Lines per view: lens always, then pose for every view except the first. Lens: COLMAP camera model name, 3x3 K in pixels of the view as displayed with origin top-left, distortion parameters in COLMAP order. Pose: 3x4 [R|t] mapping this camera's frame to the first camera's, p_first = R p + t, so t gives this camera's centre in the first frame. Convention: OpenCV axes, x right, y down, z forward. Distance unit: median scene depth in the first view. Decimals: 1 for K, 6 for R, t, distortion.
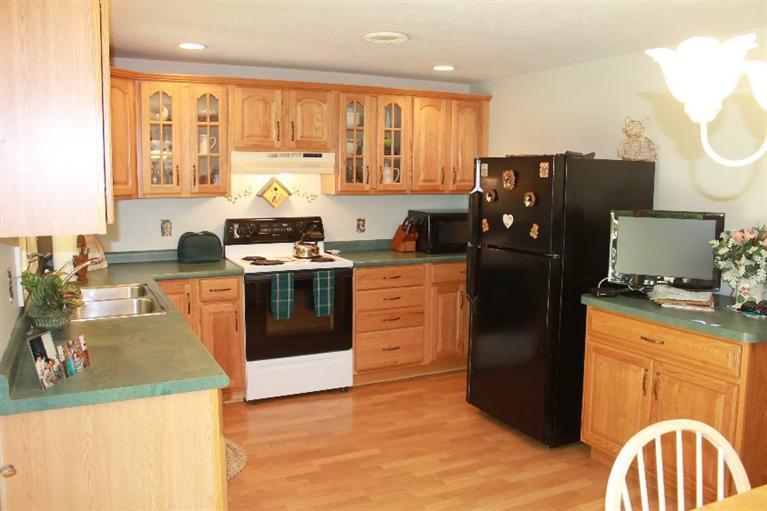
lens RADIAL K [[641.3, 0, 383.5], [0, 641.3, 255.5], [0, 0, 1]] dist [-0.128025, 0.014074]
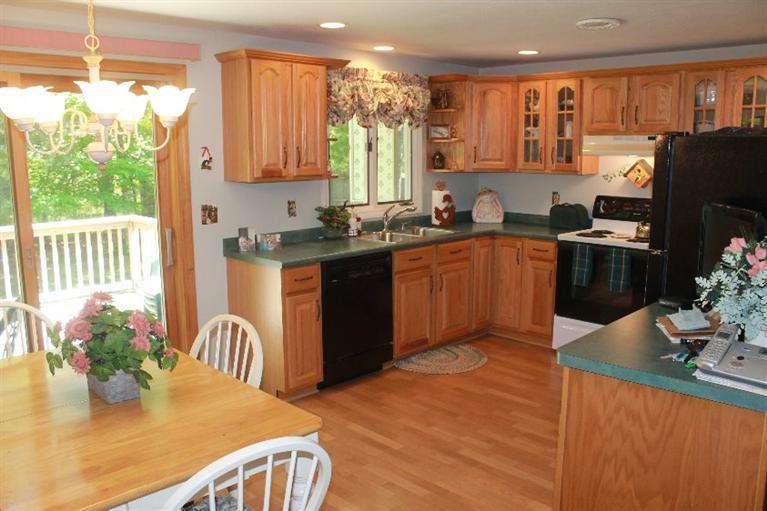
lens RADIAL K [[641.3, 0, 383.5], [0, 641.3, 255.5], [0, 0, 1]] dist [-0.128025, 0.014074]
pose [[0.330552, 0.144906, -0.932597, 0.734137], [-0.117642, 0.986763, 0.111625, -0.034675], [0.936427, 0.072815, 0.343223, 0.286442]]
